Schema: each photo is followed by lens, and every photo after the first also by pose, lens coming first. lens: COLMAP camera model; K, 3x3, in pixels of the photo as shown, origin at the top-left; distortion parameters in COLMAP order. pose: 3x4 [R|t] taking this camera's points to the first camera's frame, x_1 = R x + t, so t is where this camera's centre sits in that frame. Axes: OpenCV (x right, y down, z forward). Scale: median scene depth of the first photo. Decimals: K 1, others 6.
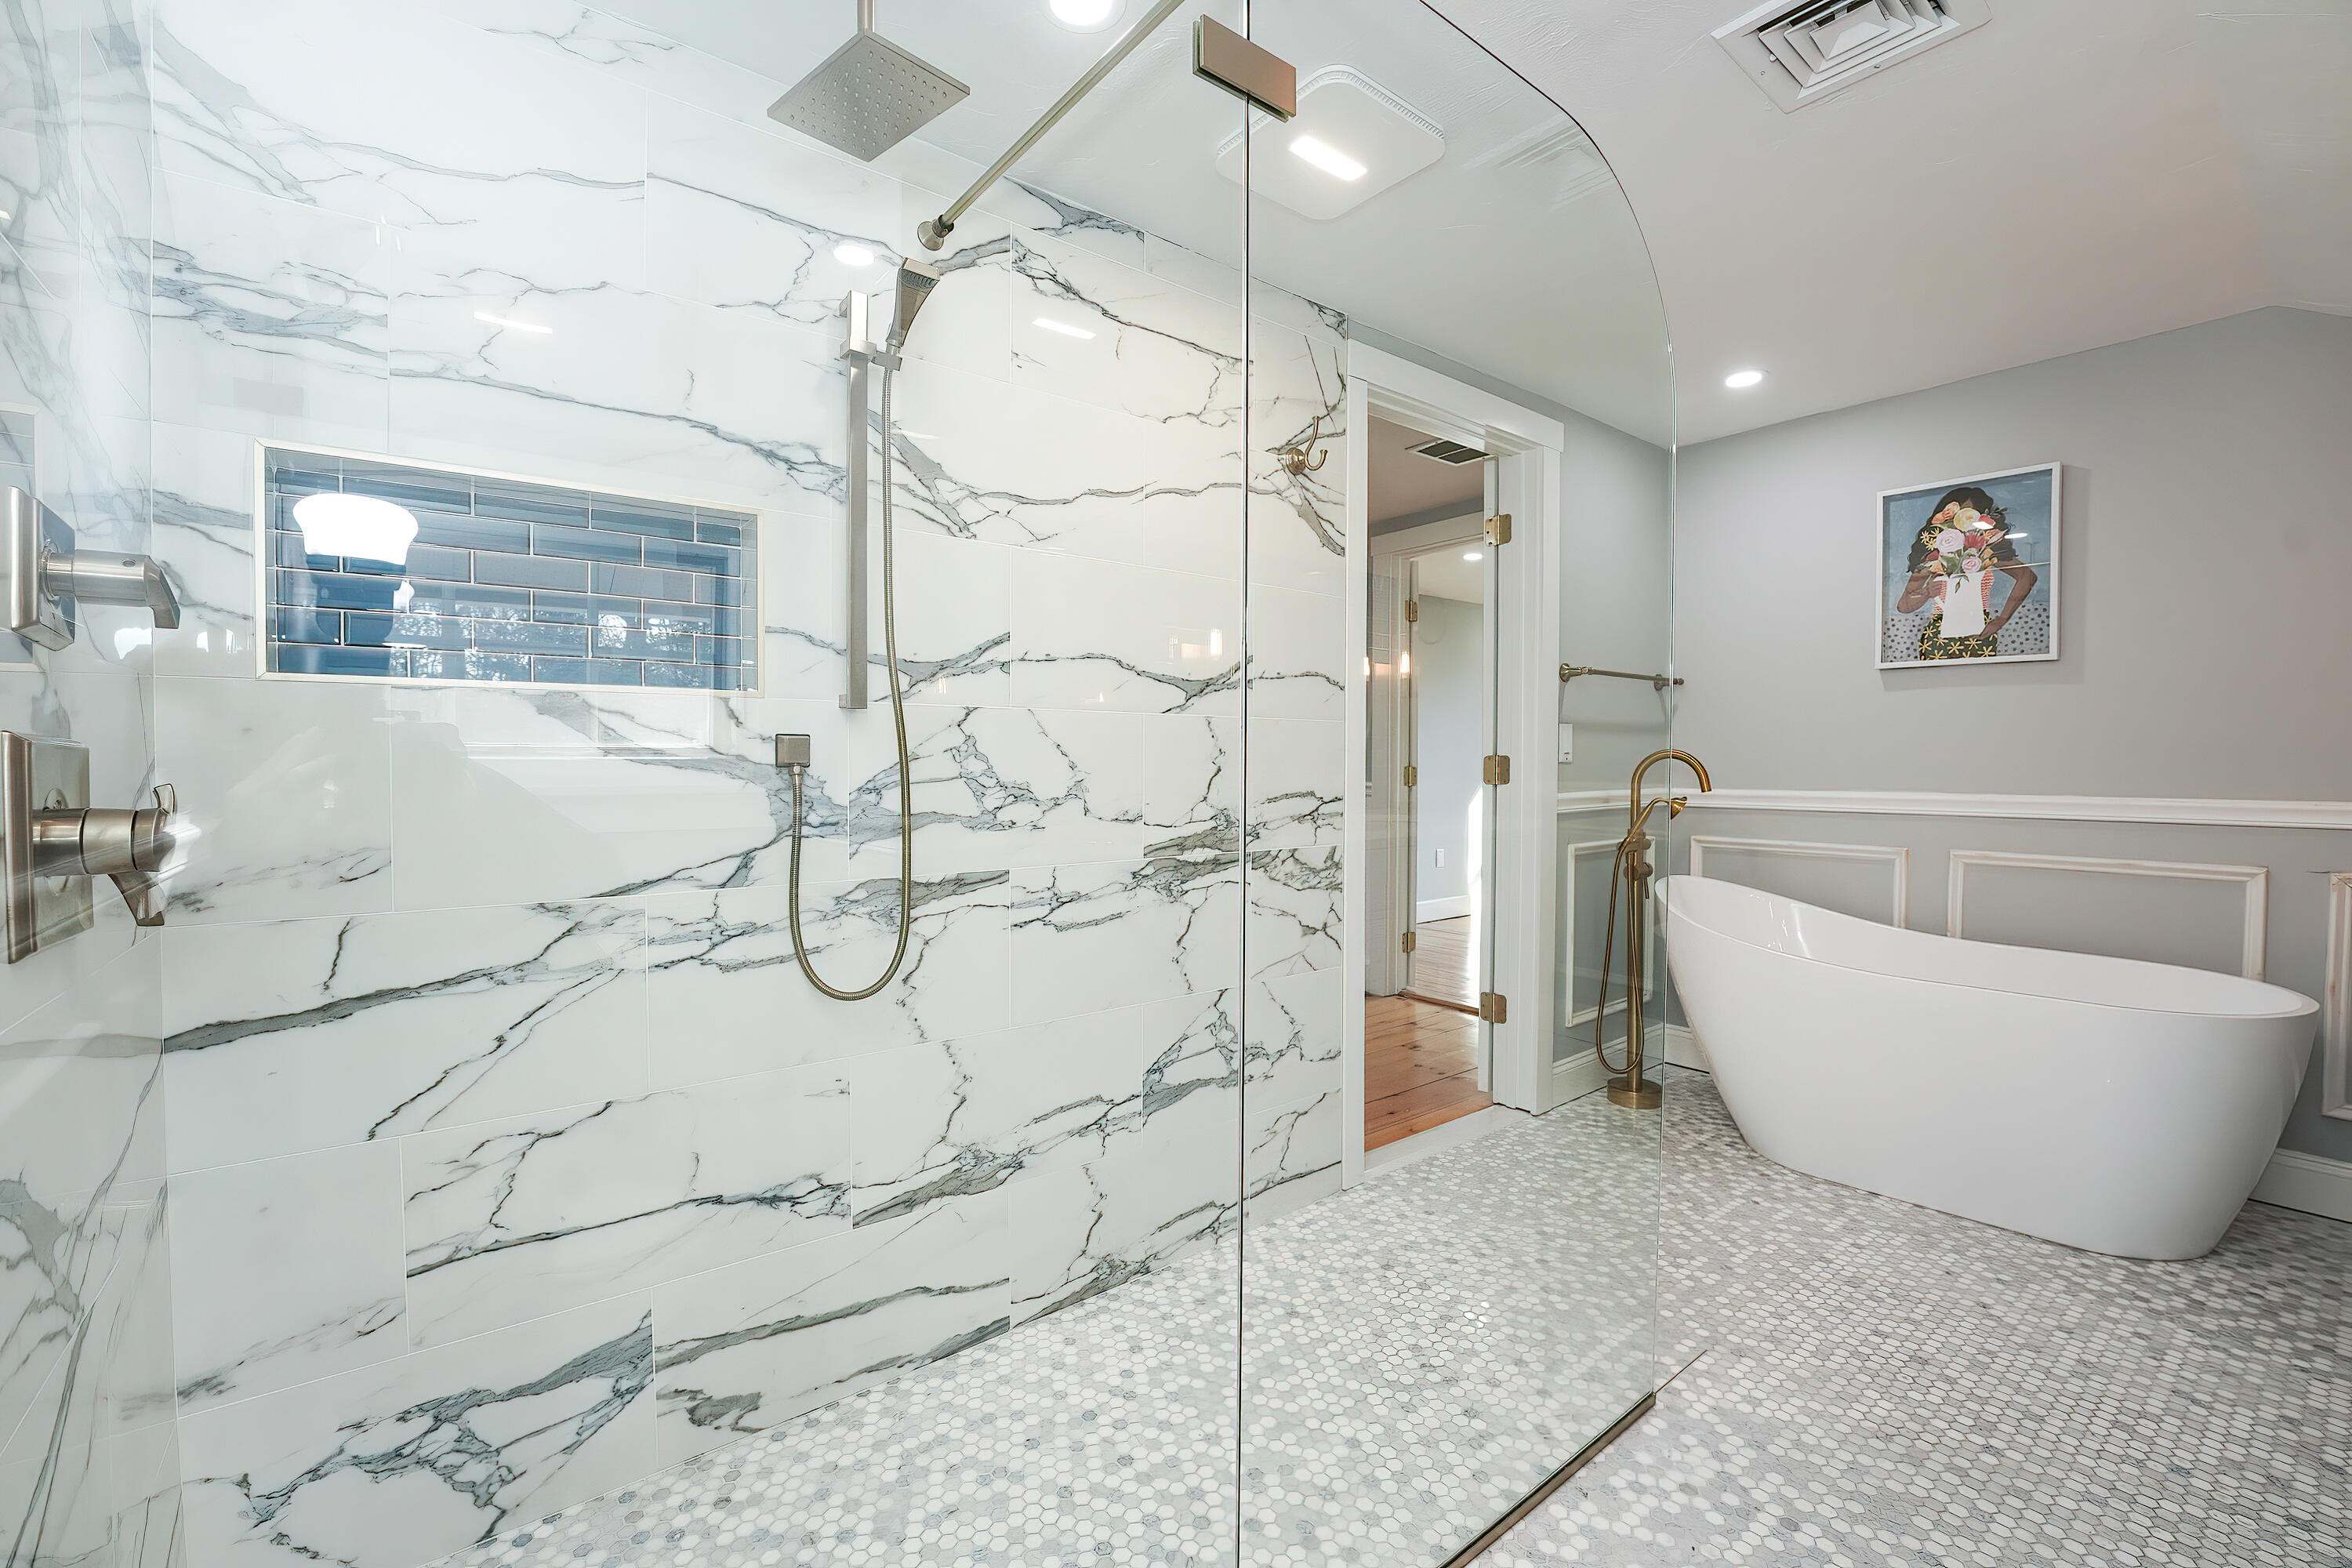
lens RADIAL K [[948.4, 0, 1190.2], [0, 948.4, 779.2], [0, 0, 1]] dist [-0.031274, 0.005824]
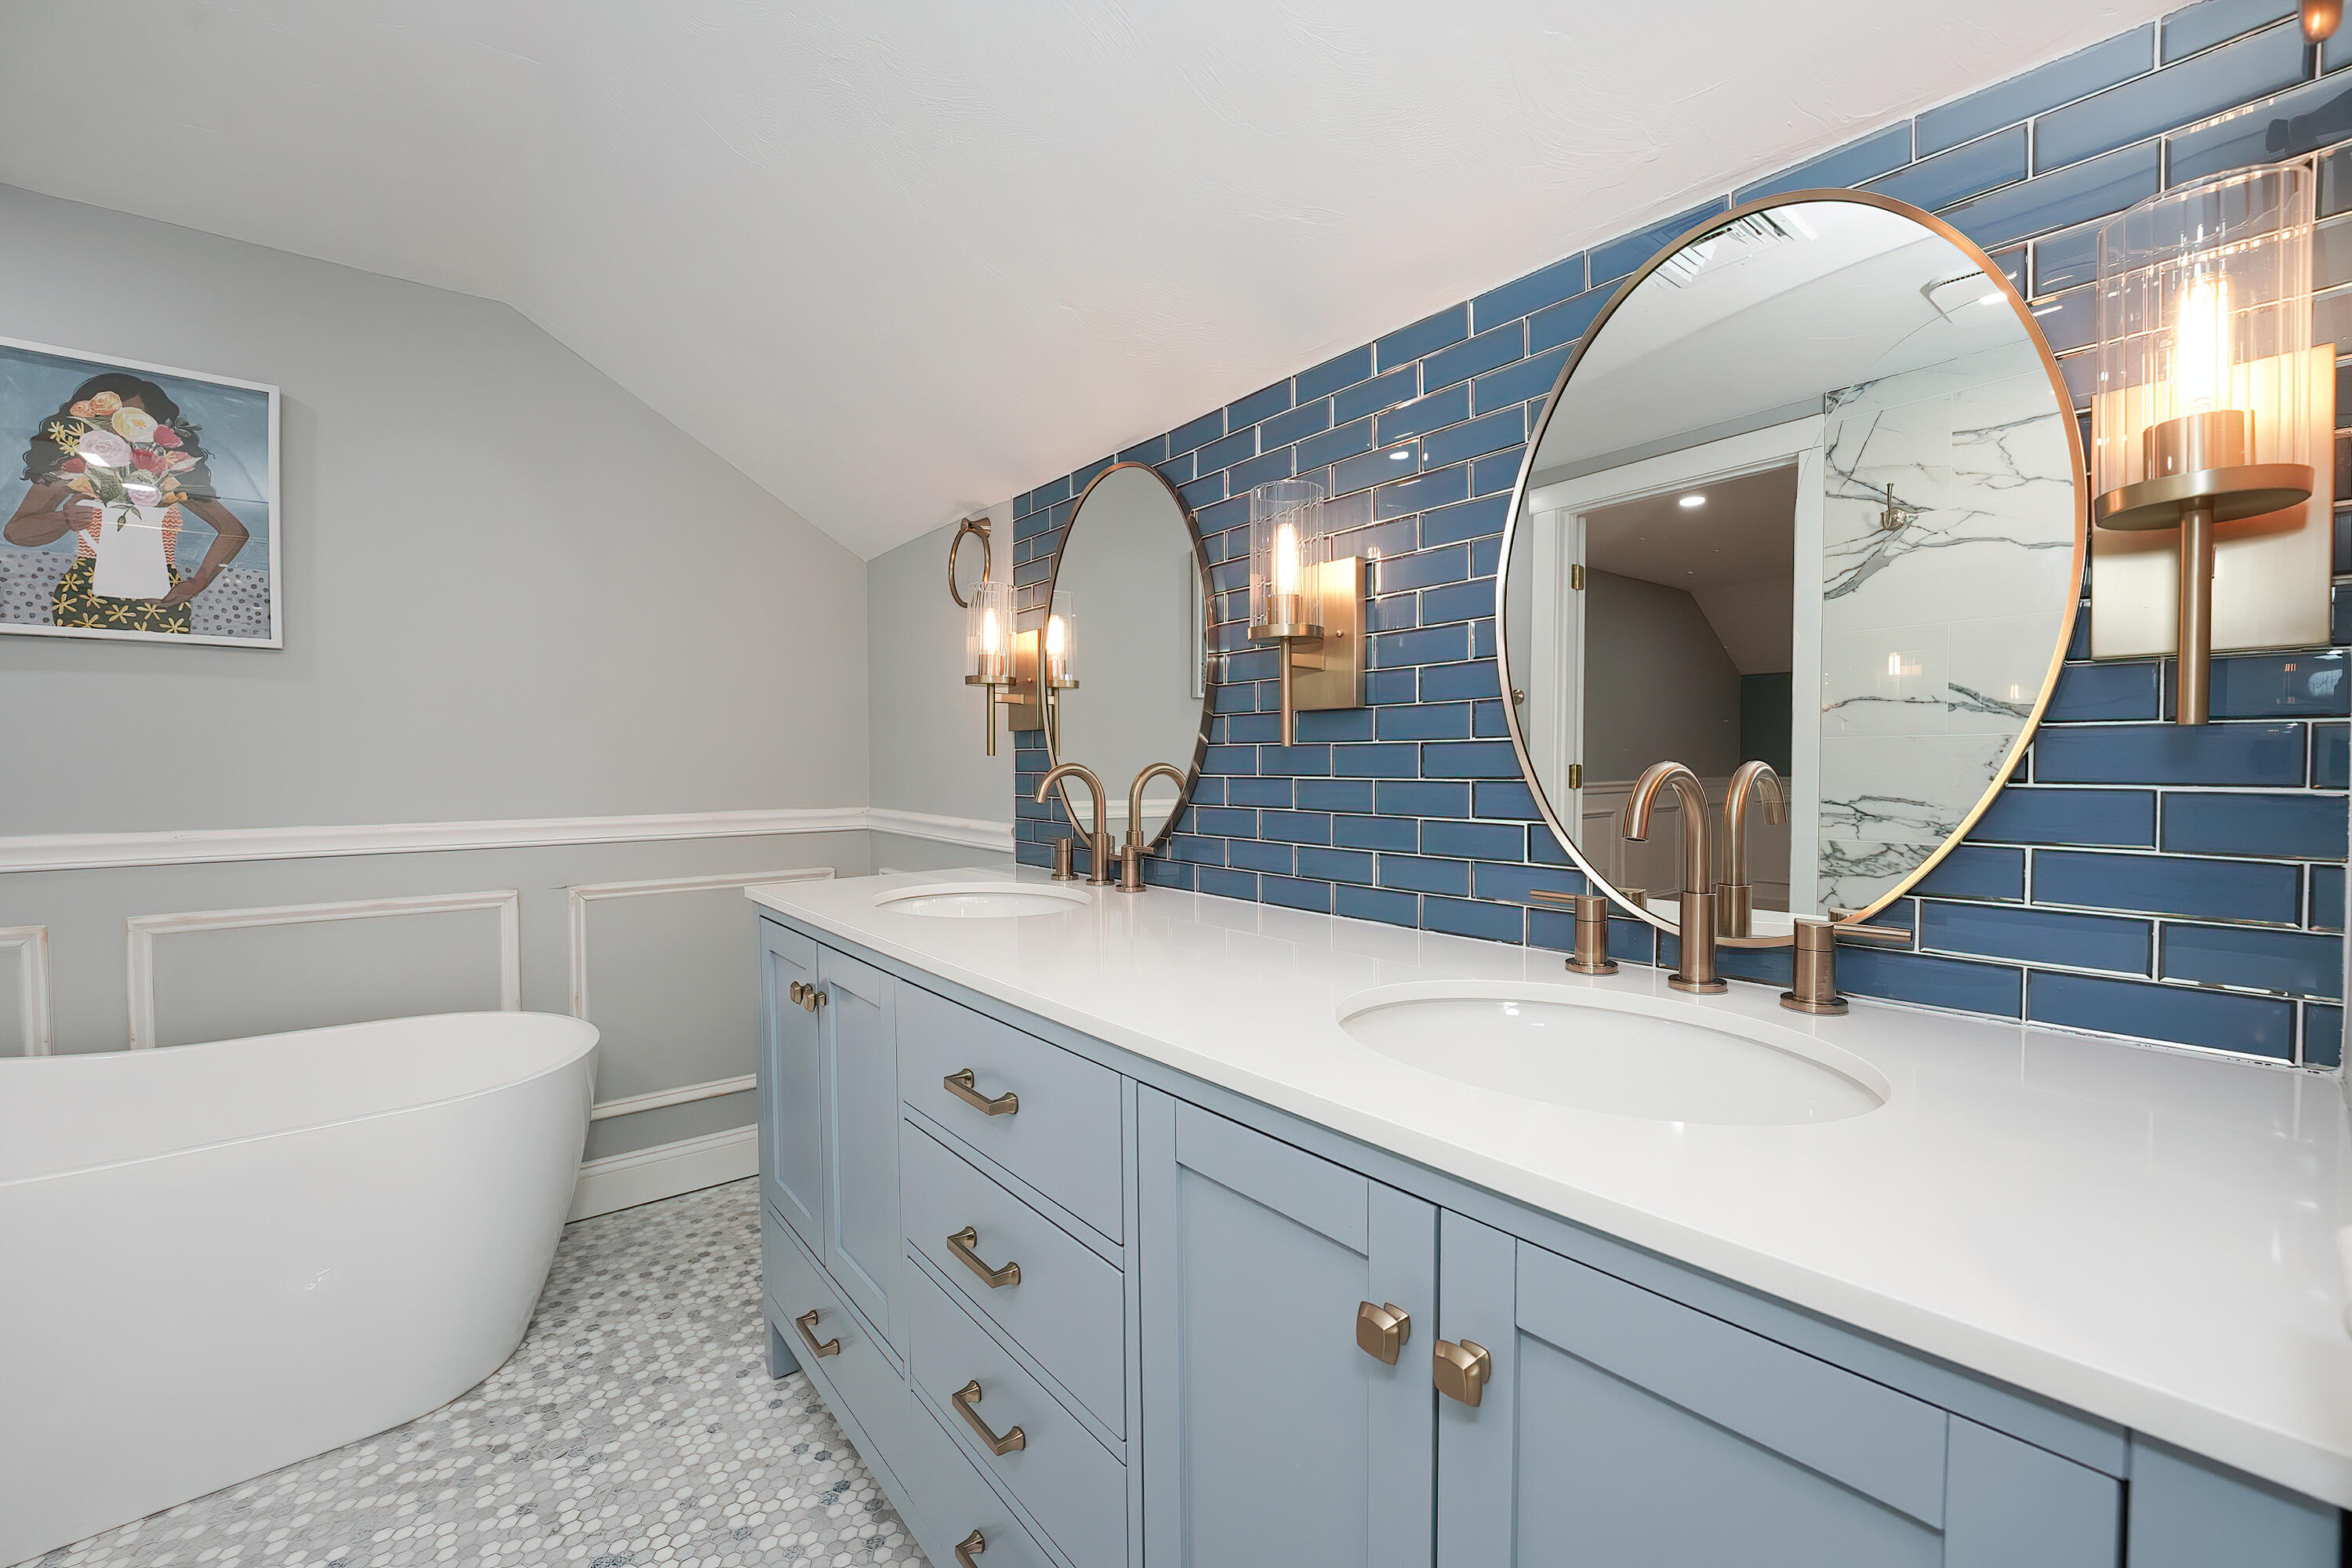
lens RADIAL K [[948.4, 0, 1190.2], [0, 948.4, 779.2], [0, 0, 1]] dist [-0.031274, 0.005824]
pose [[-0.037106, -0.029480, 0.998876, 0.167089], [0.016972, 0.999402, 0.030126, -0.036717], [-0.999167, 0.018071, -0.036583, 0.323955]]
